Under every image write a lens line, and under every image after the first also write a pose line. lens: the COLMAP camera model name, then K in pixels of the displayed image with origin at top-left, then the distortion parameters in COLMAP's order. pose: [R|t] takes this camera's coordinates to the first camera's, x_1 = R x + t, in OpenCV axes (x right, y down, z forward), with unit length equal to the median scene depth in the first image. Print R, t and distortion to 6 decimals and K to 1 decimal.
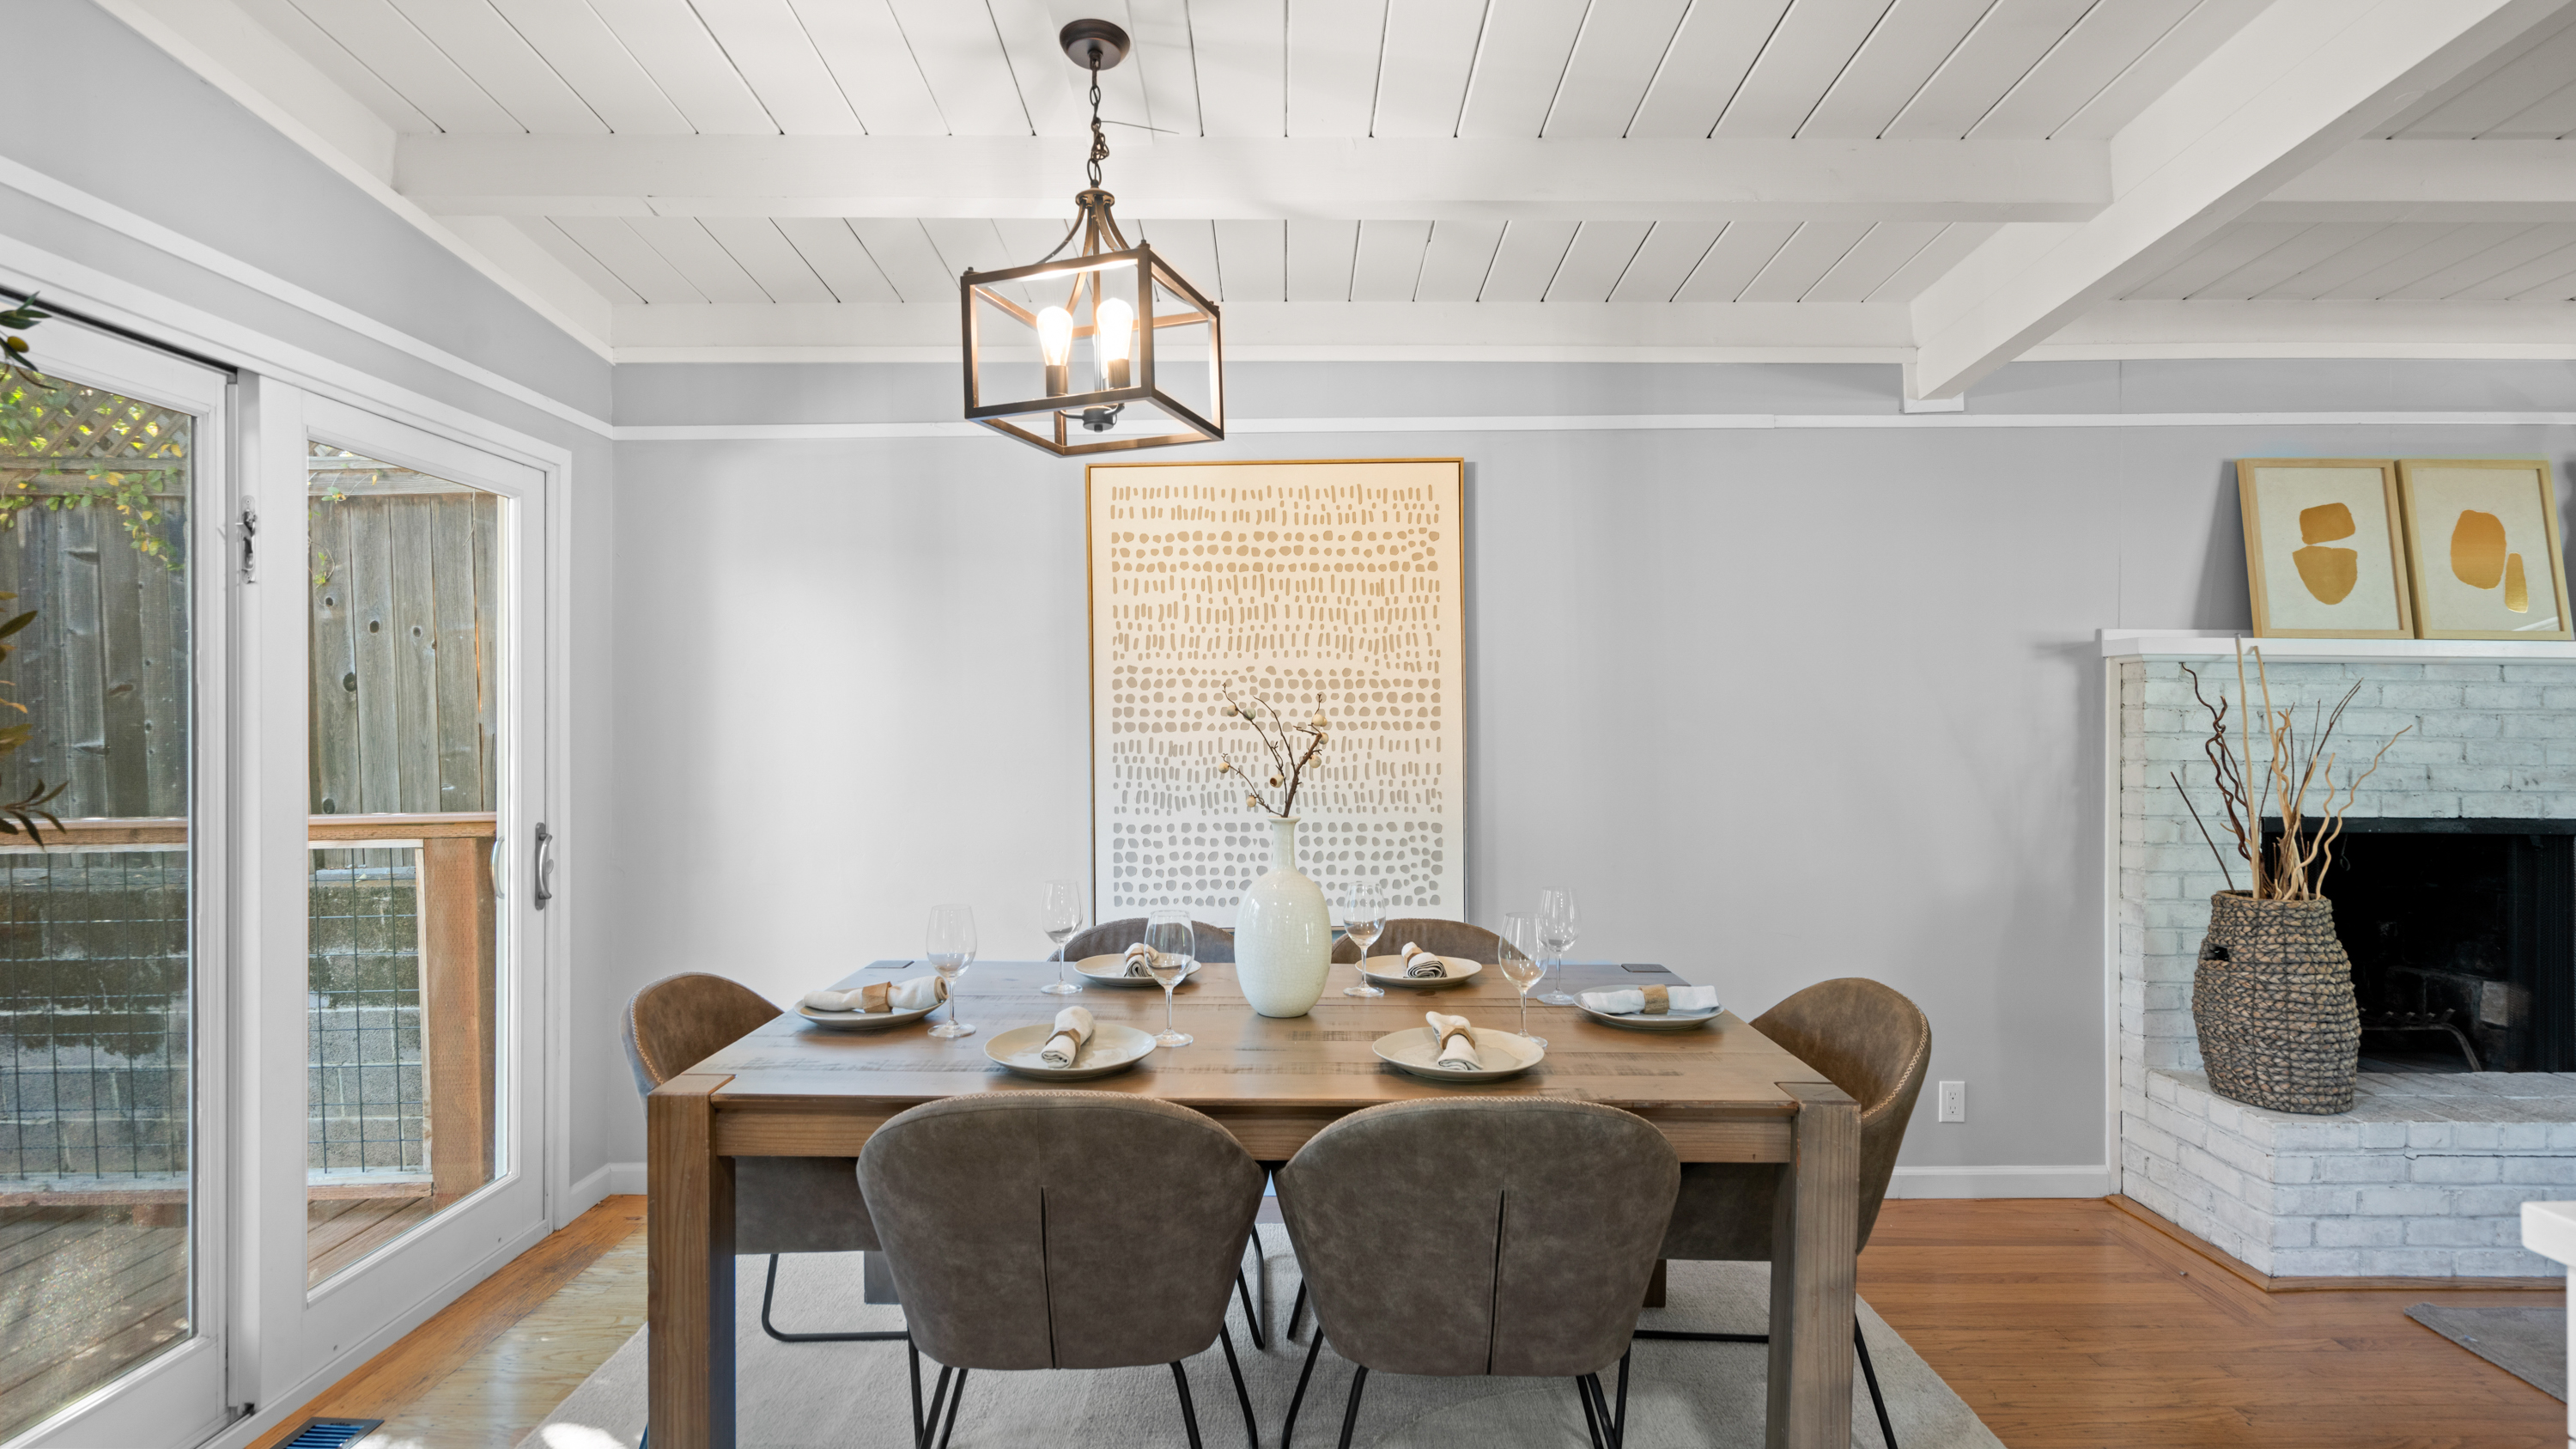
lens RADIAL K [[1269.4, 0, 1278.3], [0, 1269.4, 722.4], [0, 0, 1]] dist [-0.002574, 0.003712]
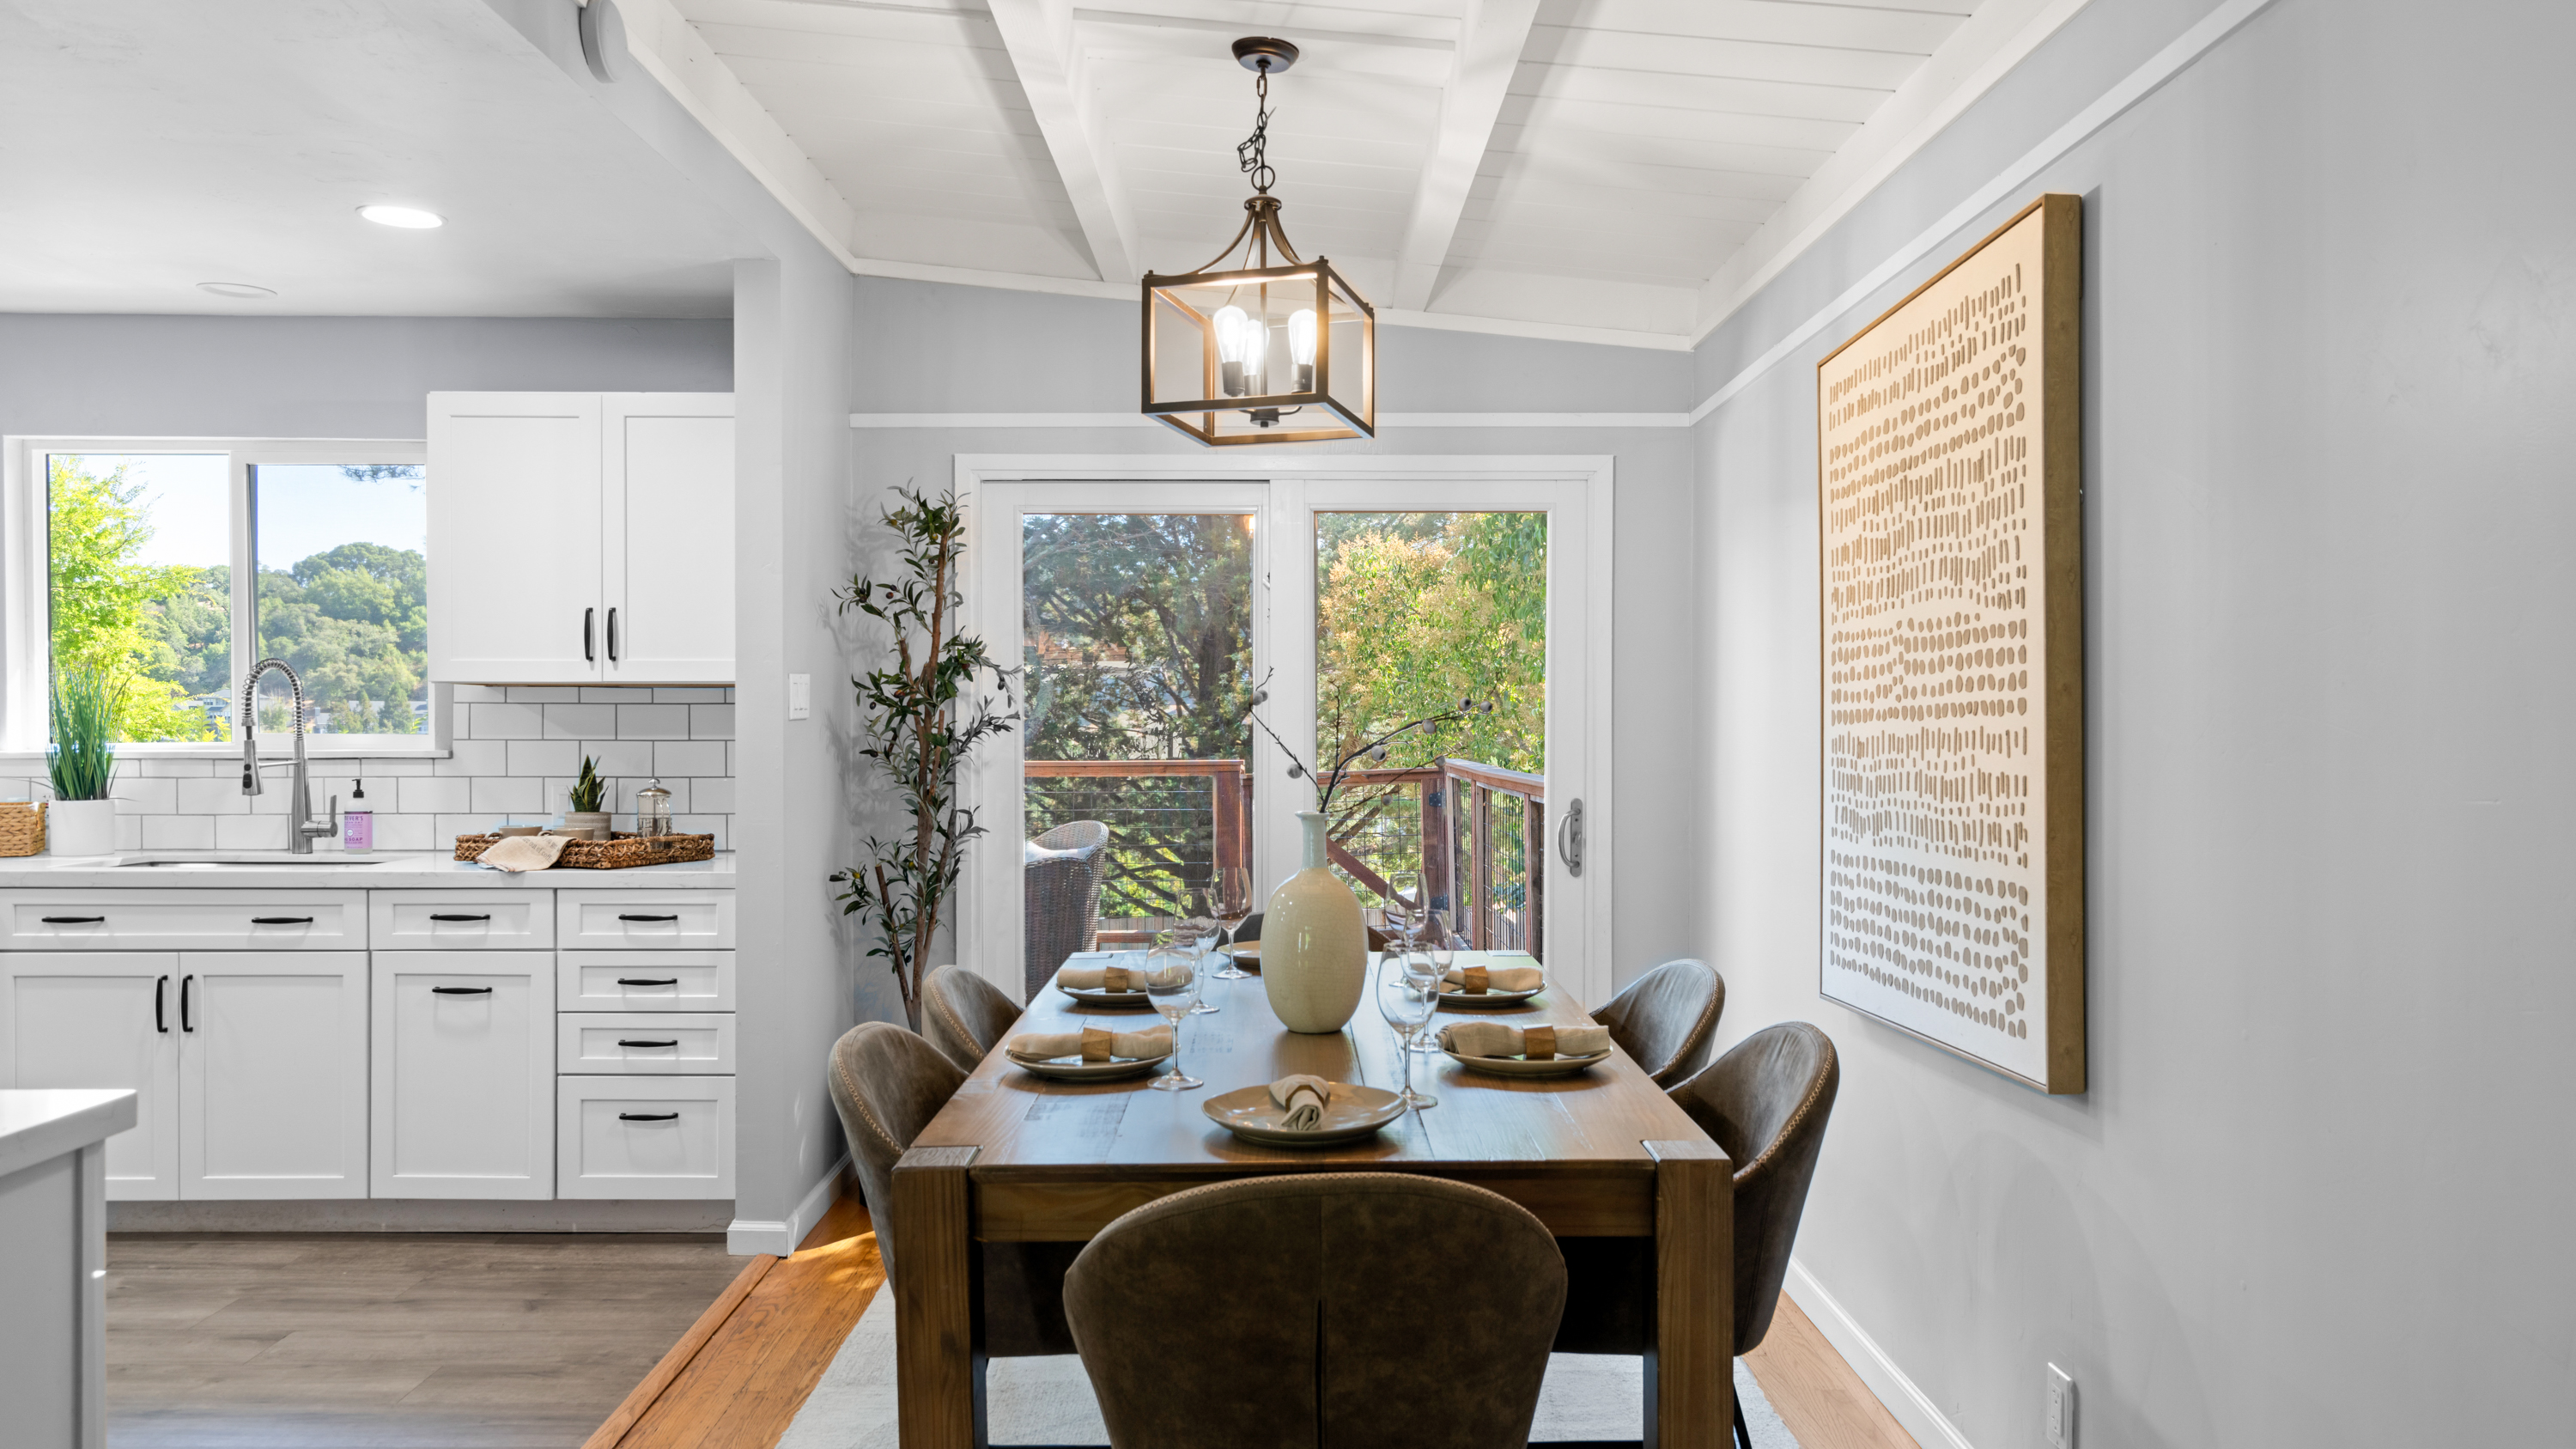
lens RADIAL K [[1748.9, 0, 1273.1], [0, 1748.9, 733.8], [0, 0, 1]] dist [0.010772, 0.005580]
pose [[0.008426, 0.014915, -0.999853, 0.941987], [0.001413, 0.999888, 0.014927, -0.001651], [0.999964, -0.001539, 0.008404, 0.723021]]
